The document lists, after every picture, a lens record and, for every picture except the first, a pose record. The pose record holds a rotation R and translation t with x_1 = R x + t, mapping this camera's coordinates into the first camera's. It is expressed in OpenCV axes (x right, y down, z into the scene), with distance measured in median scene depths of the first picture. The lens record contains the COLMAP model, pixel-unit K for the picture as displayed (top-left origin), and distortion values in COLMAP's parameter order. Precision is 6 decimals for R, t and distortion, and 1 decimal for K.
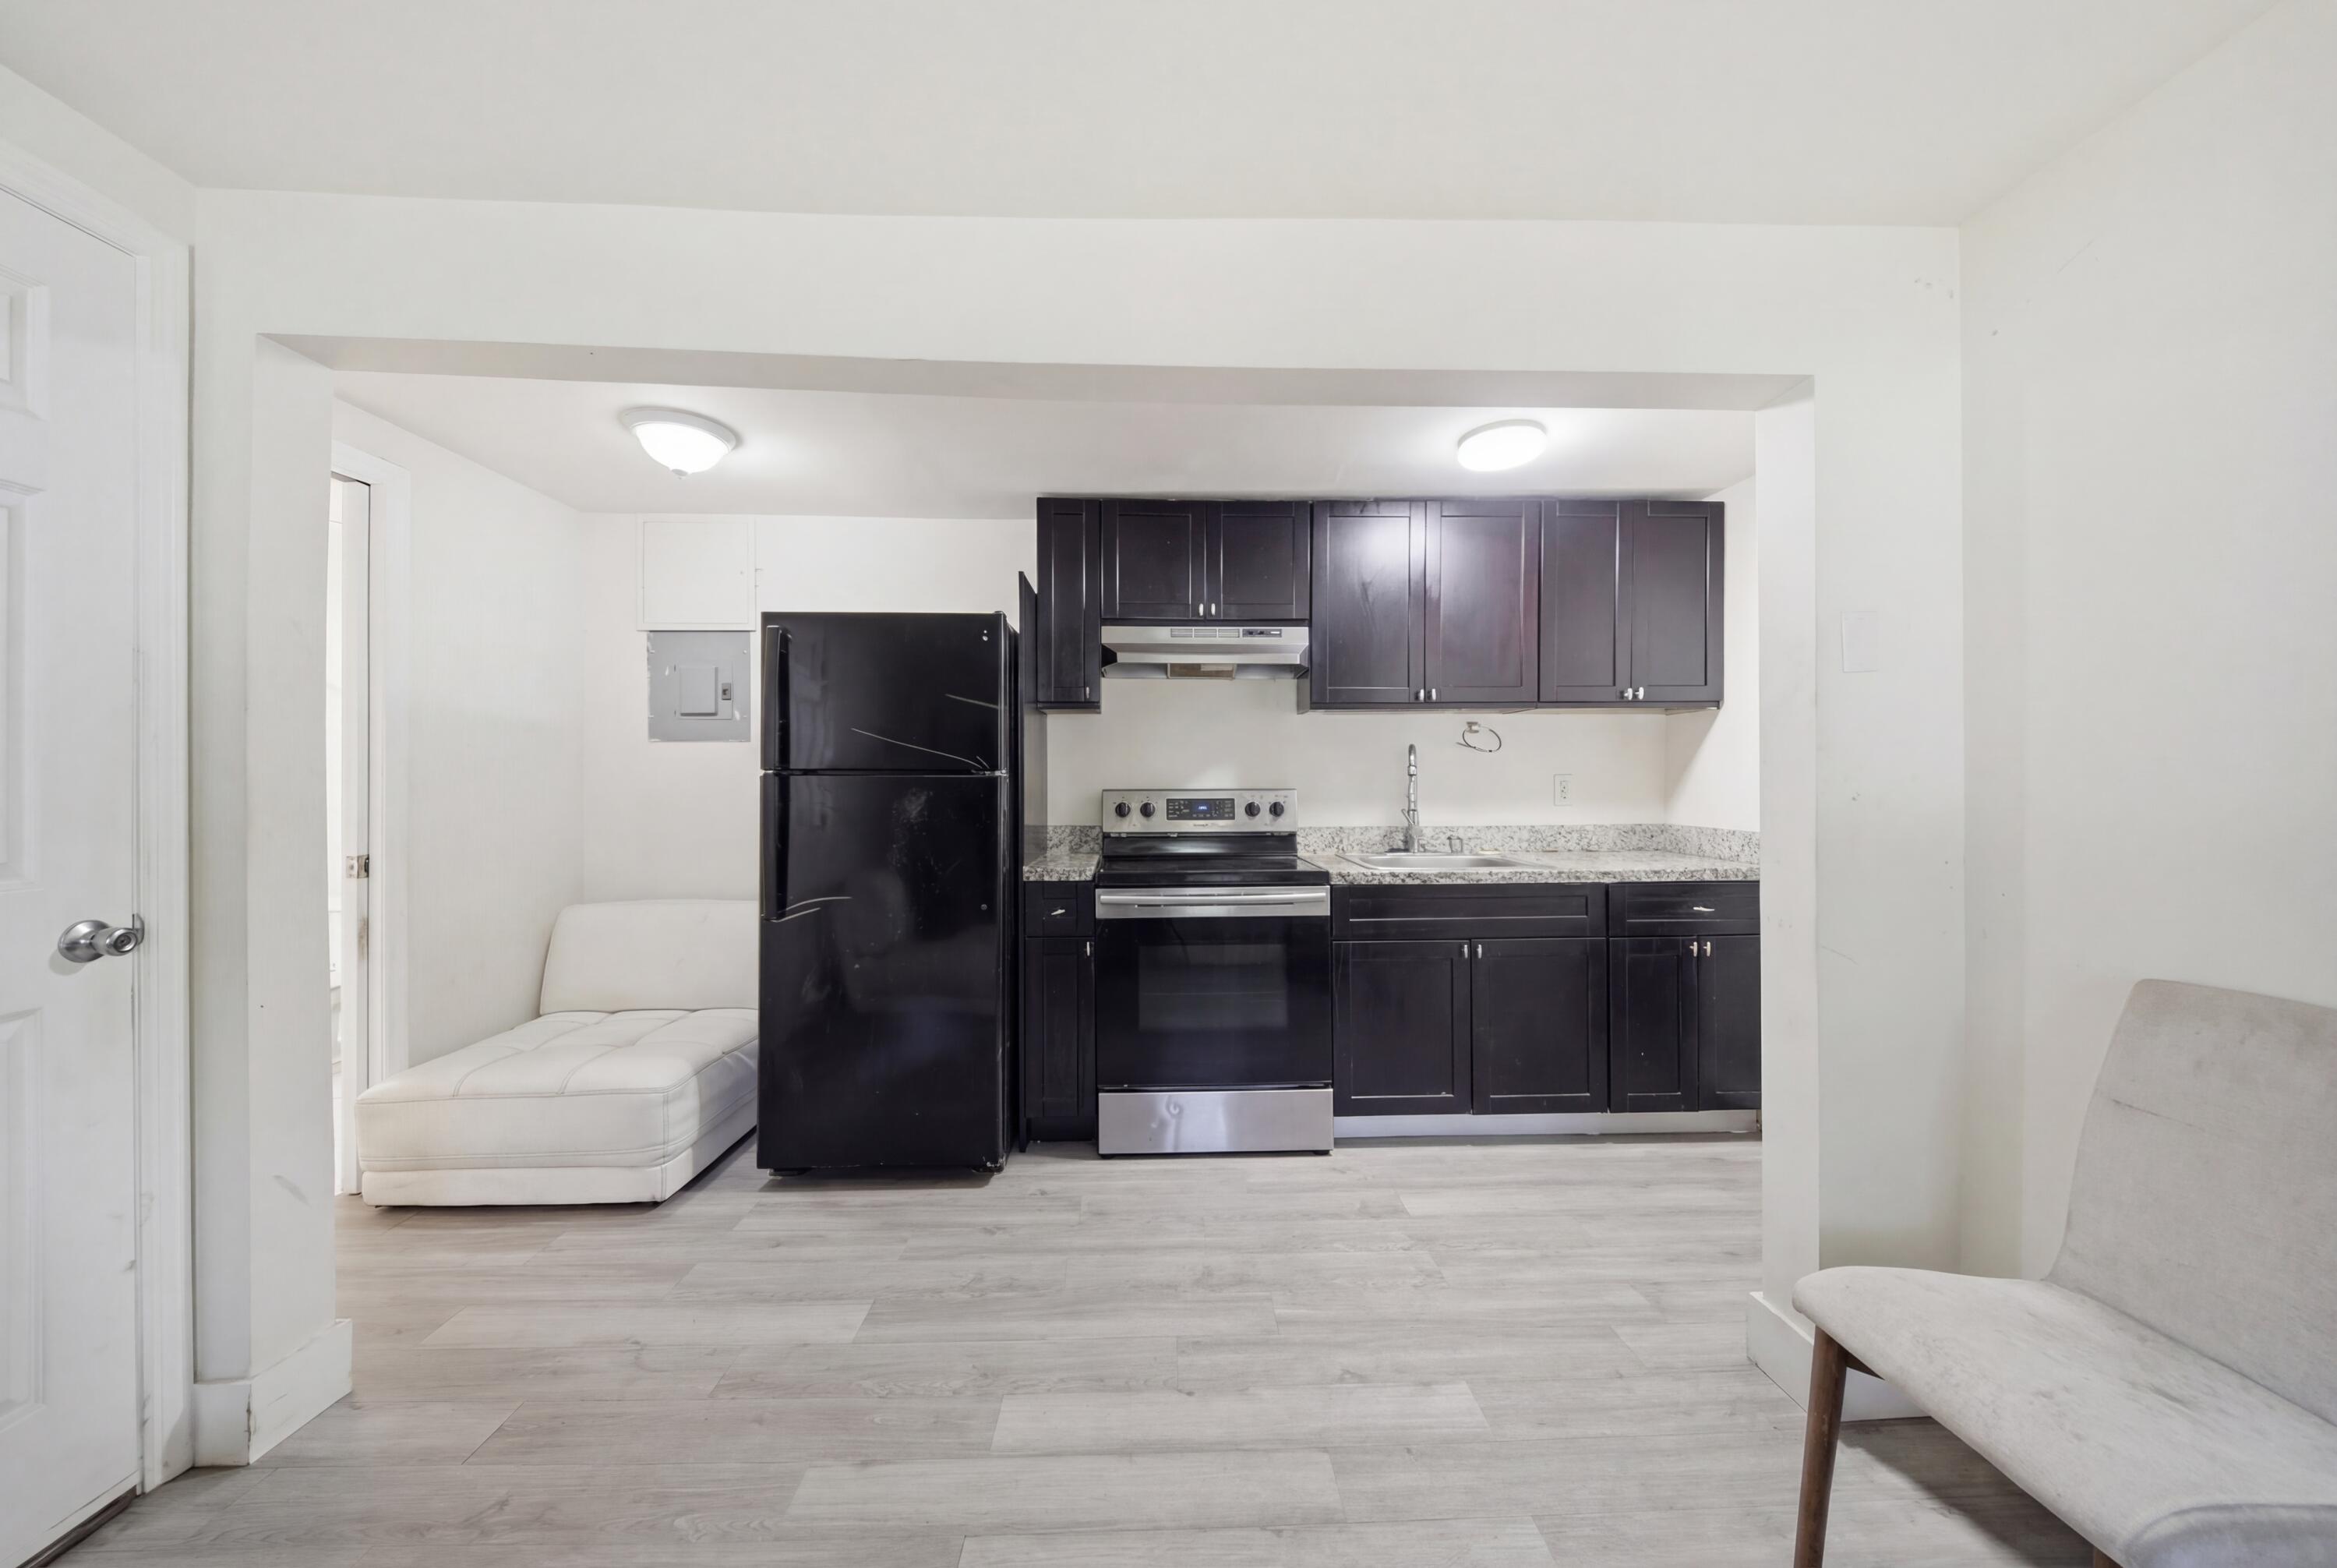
lens RADIAL K [[835.6, 0, 1157.2], [0, 835.6, 781.2], [0, 0, 1]] dist [0.017710, -0.000087]
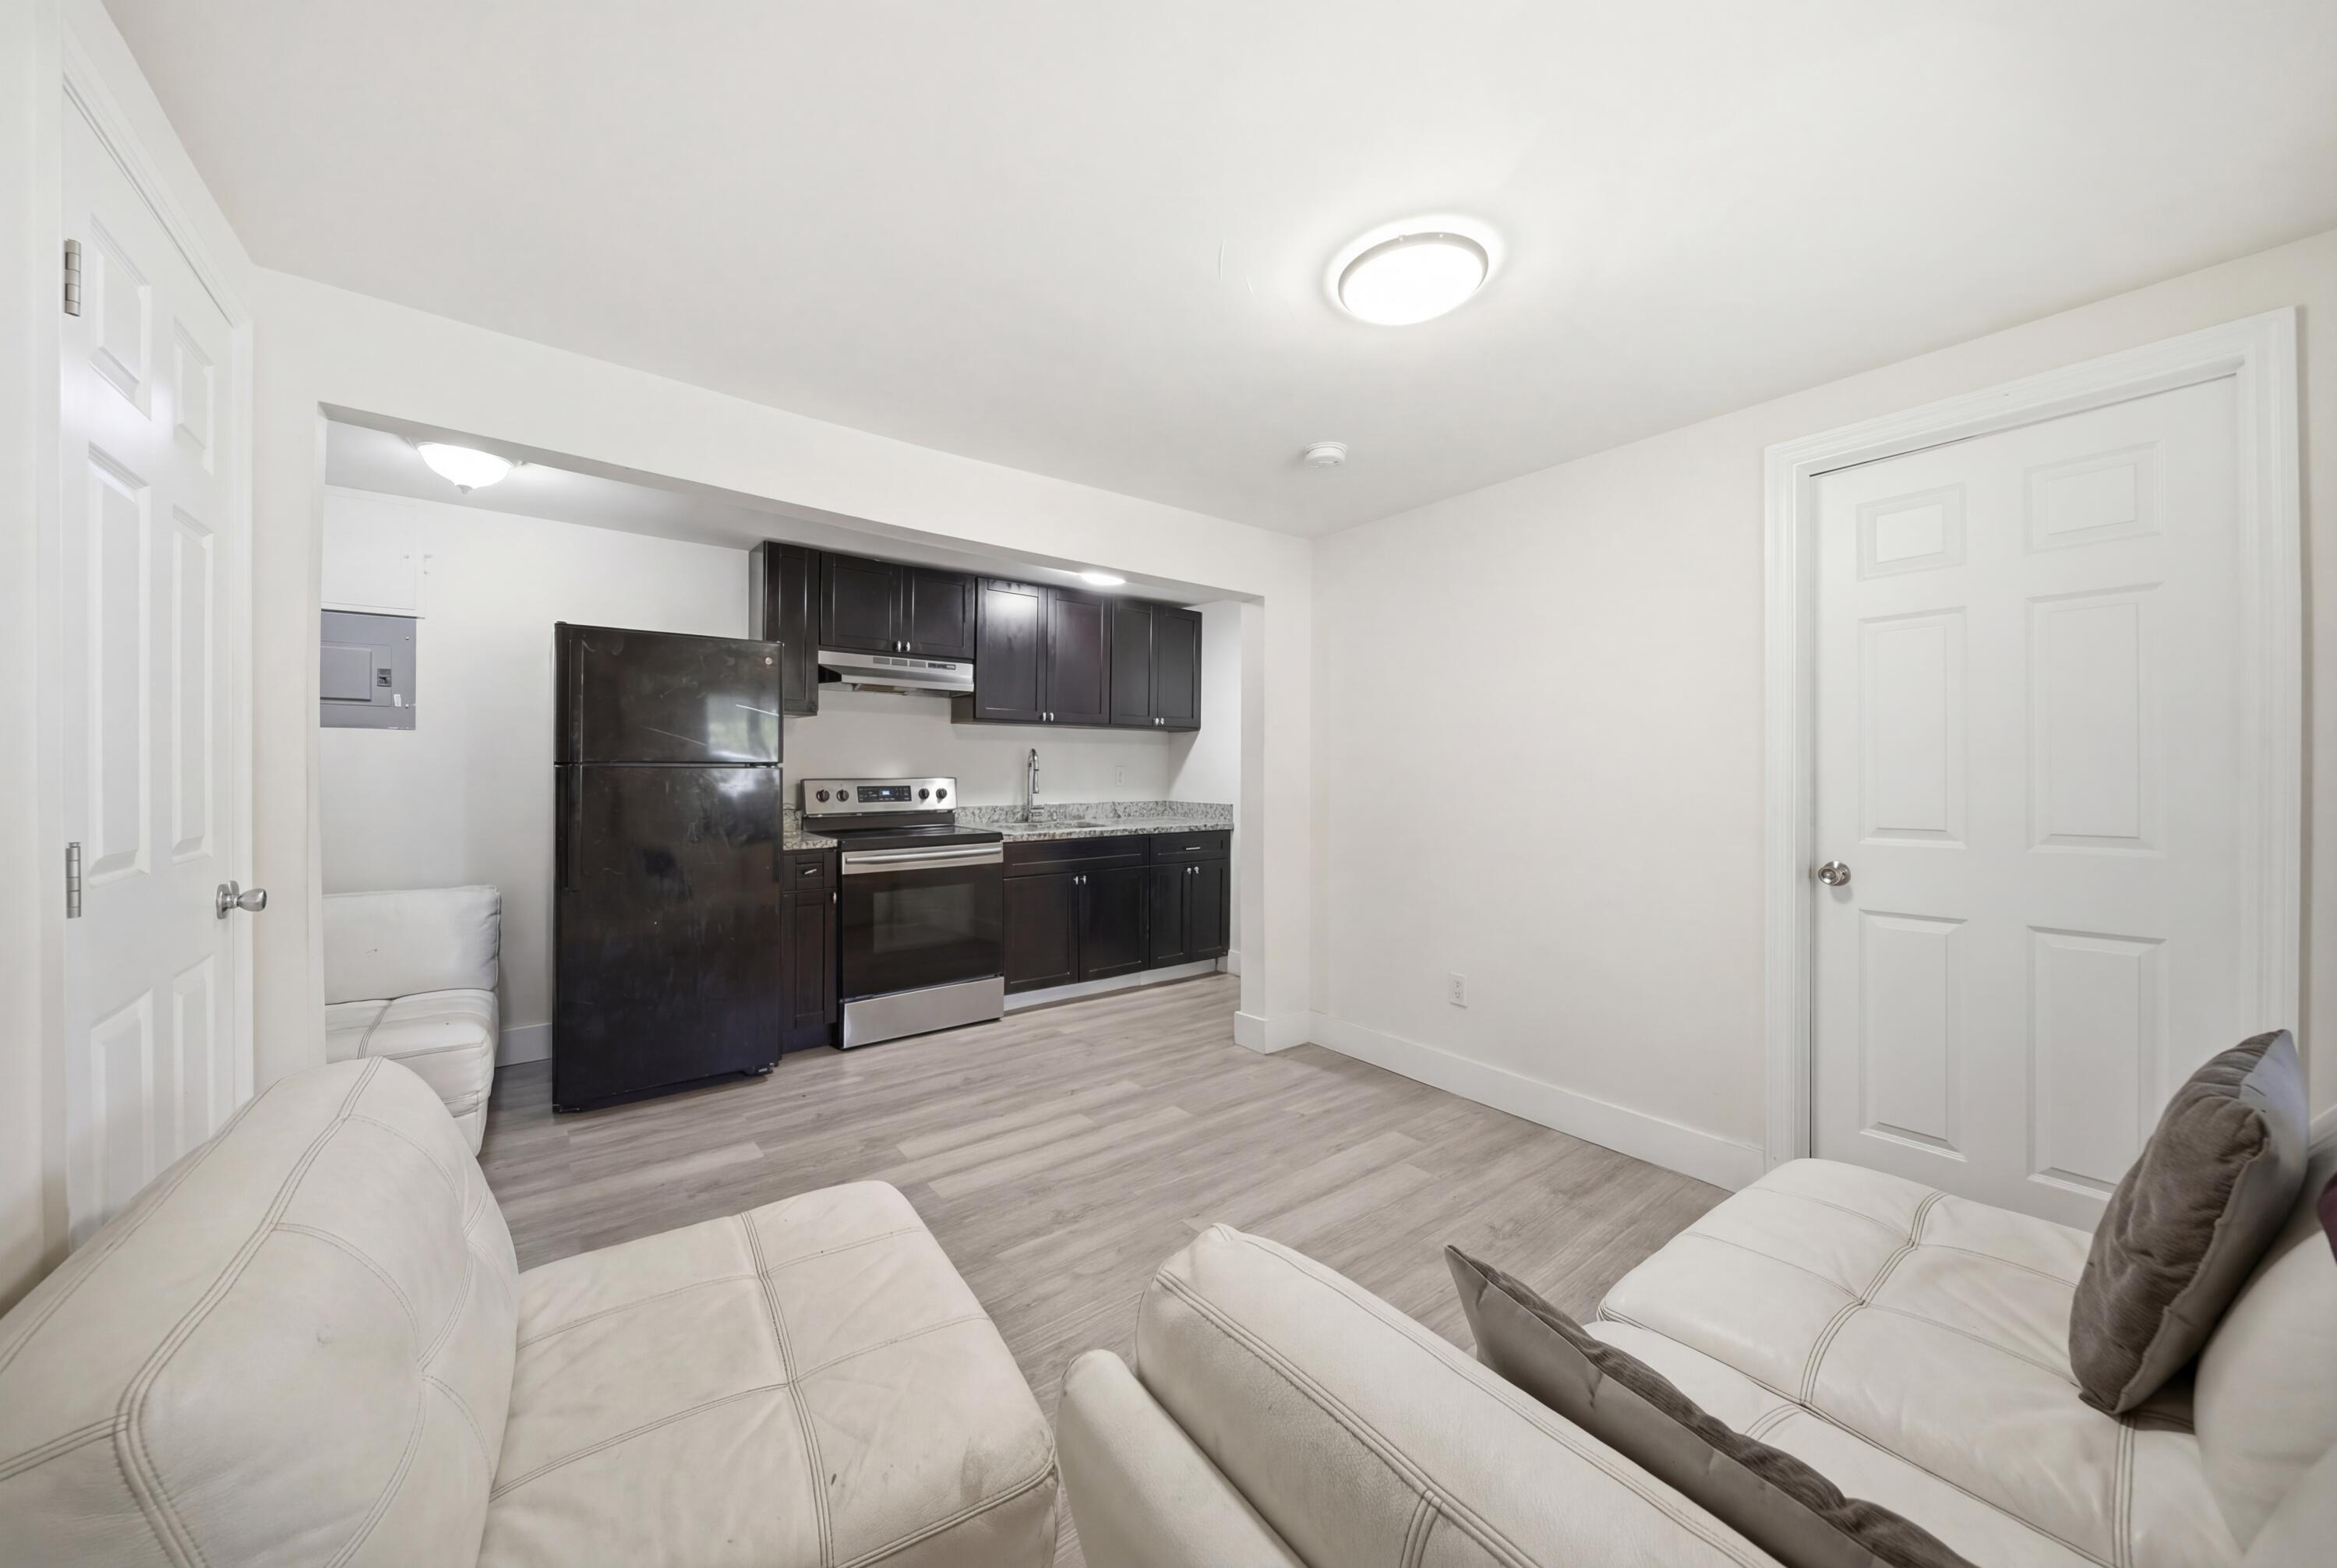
lens RADIAL K [[803.1, 0, 1168.5], [0, 803.1, 784.0], [0, 0, 1]] dist [-0.000021, -0.000013]
pose [[0.812064, -0.002569, 0.583562, -0.355375], [-0.006358, 0.999892, 0.013250, -0.001941], [-0.583533, -0.014471, 0.811960, -0.311570]]
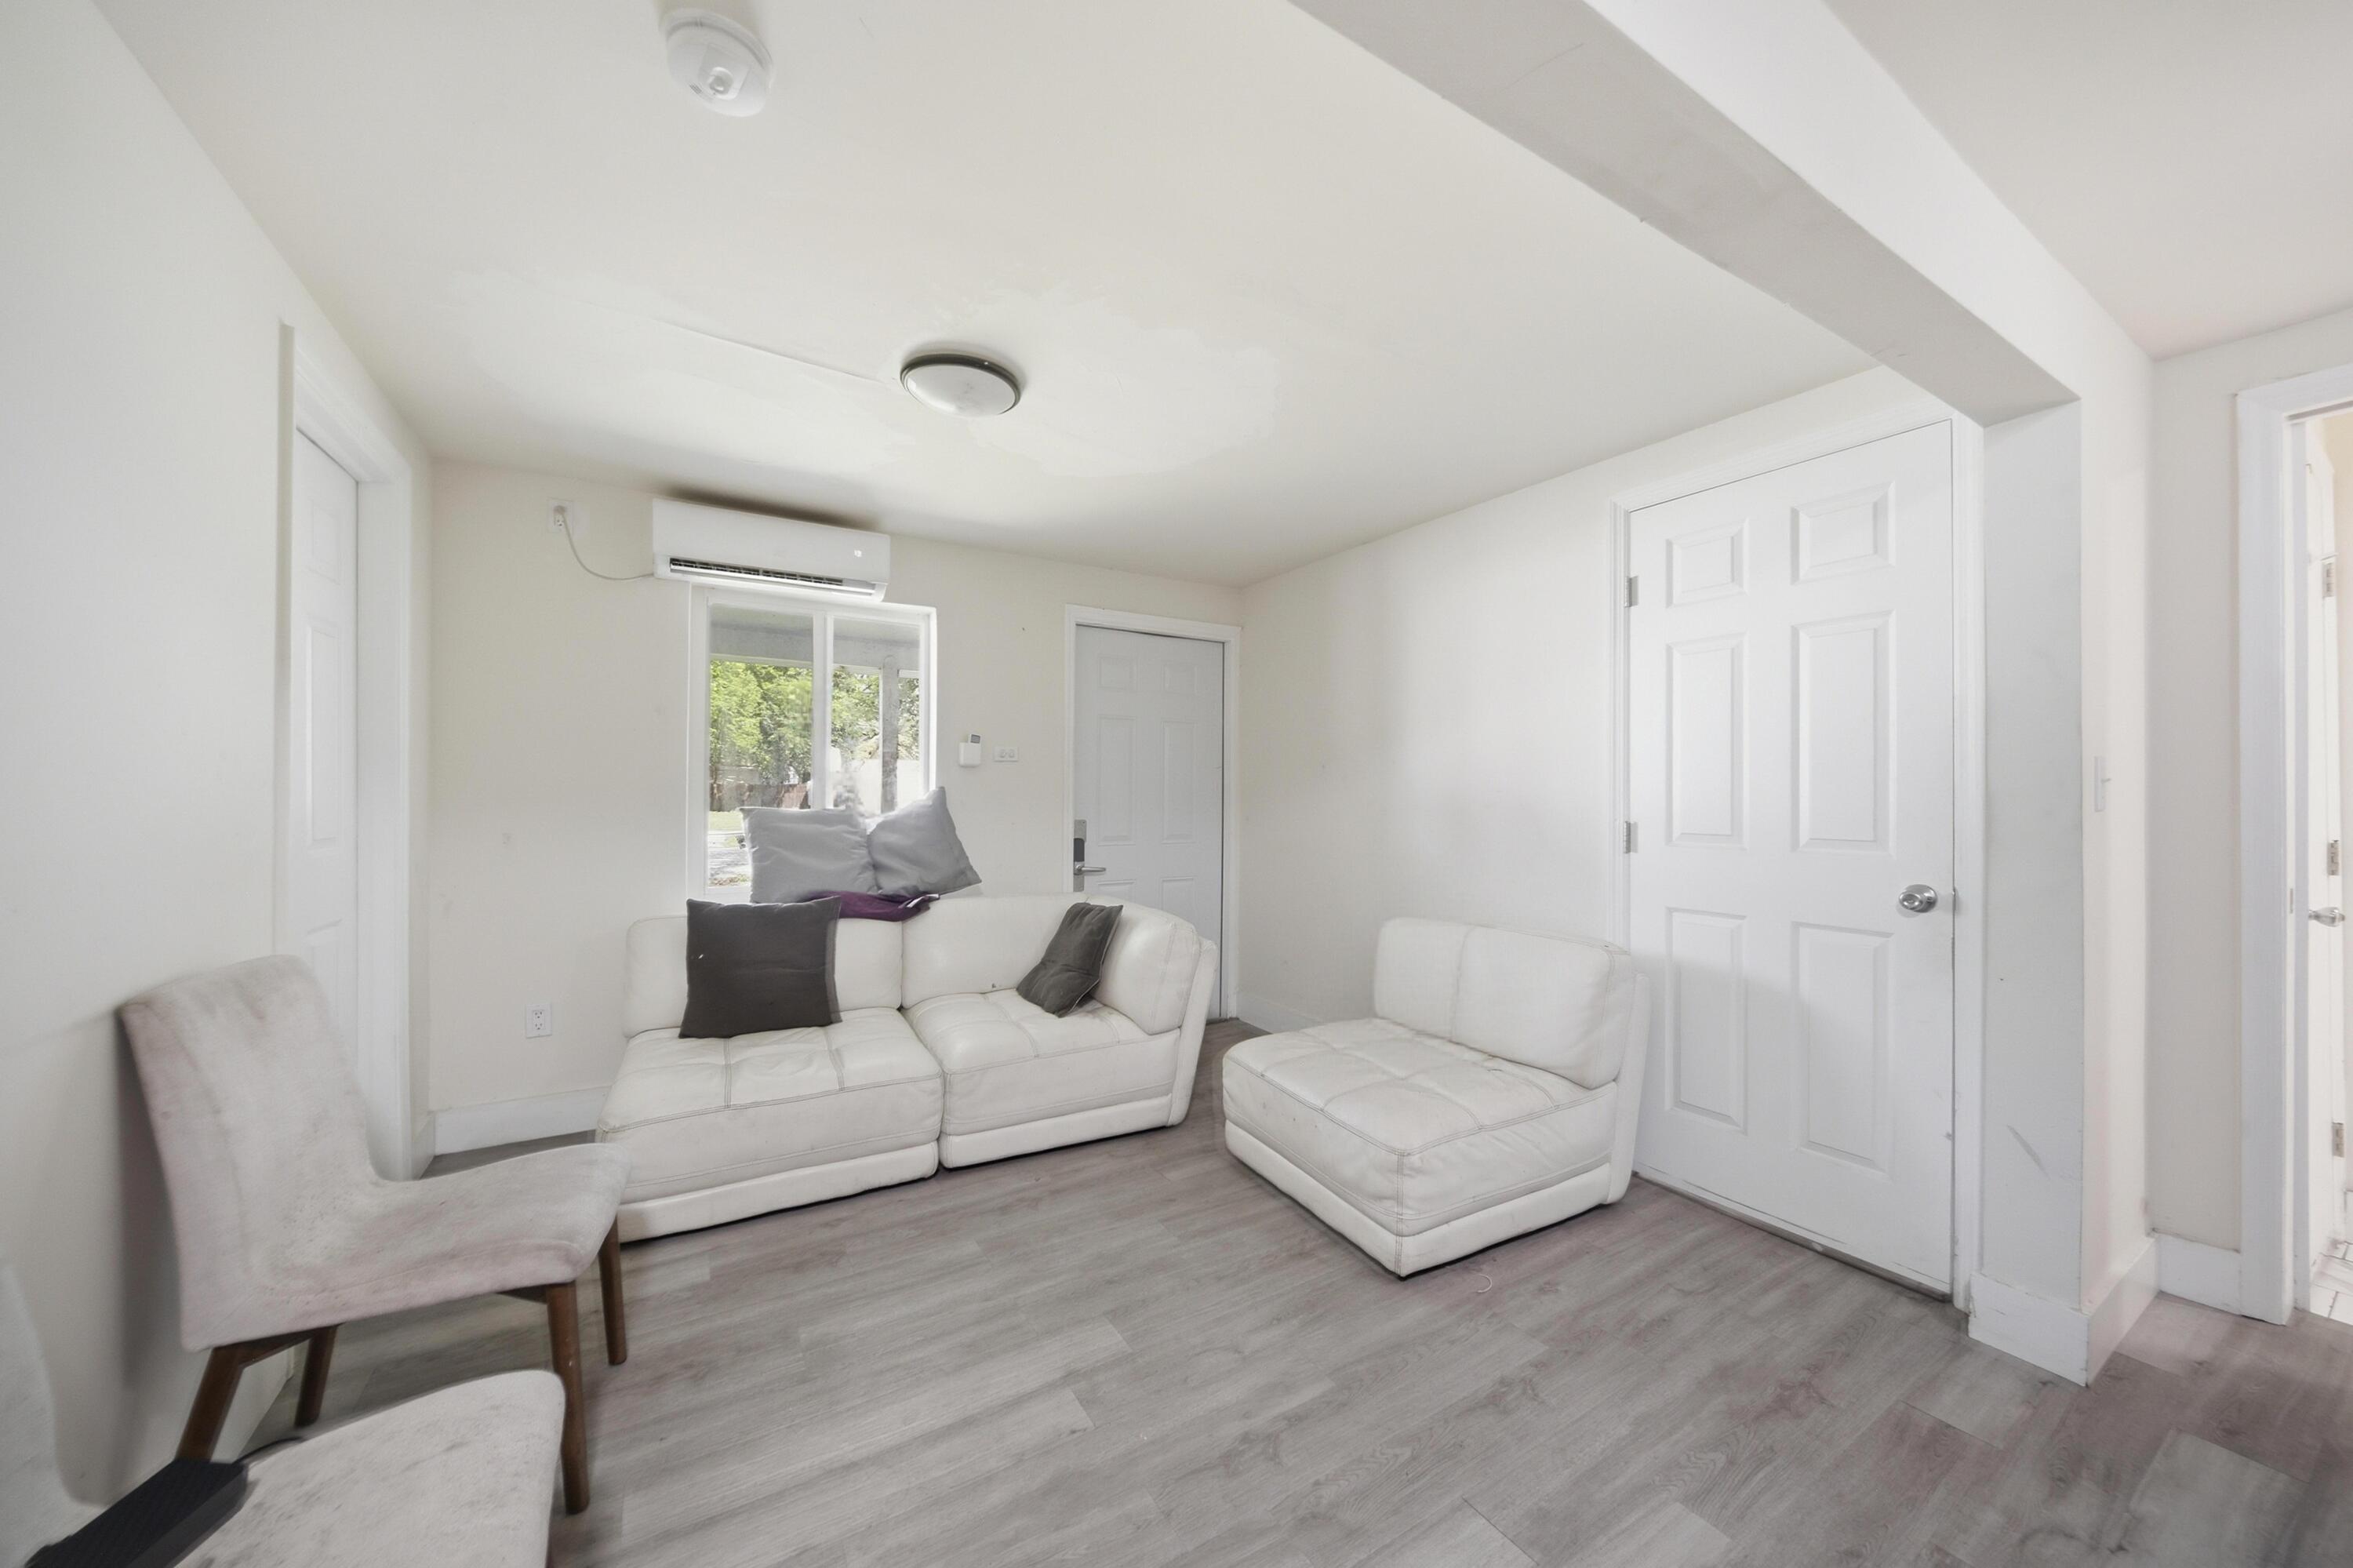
lens RADIAL K [[844.6, 0, 1181.0], [0, 844.6, 785.0], [0, 0, 1]] dist [0.011265, -0.006830]
pose [[-0.873554, -0.003162, -0.486716, 0.268677], [0.000718, 0.999969, -0.007785, -0.002051], [0.486726, -0.007150, -0.873525, 0.728277]]
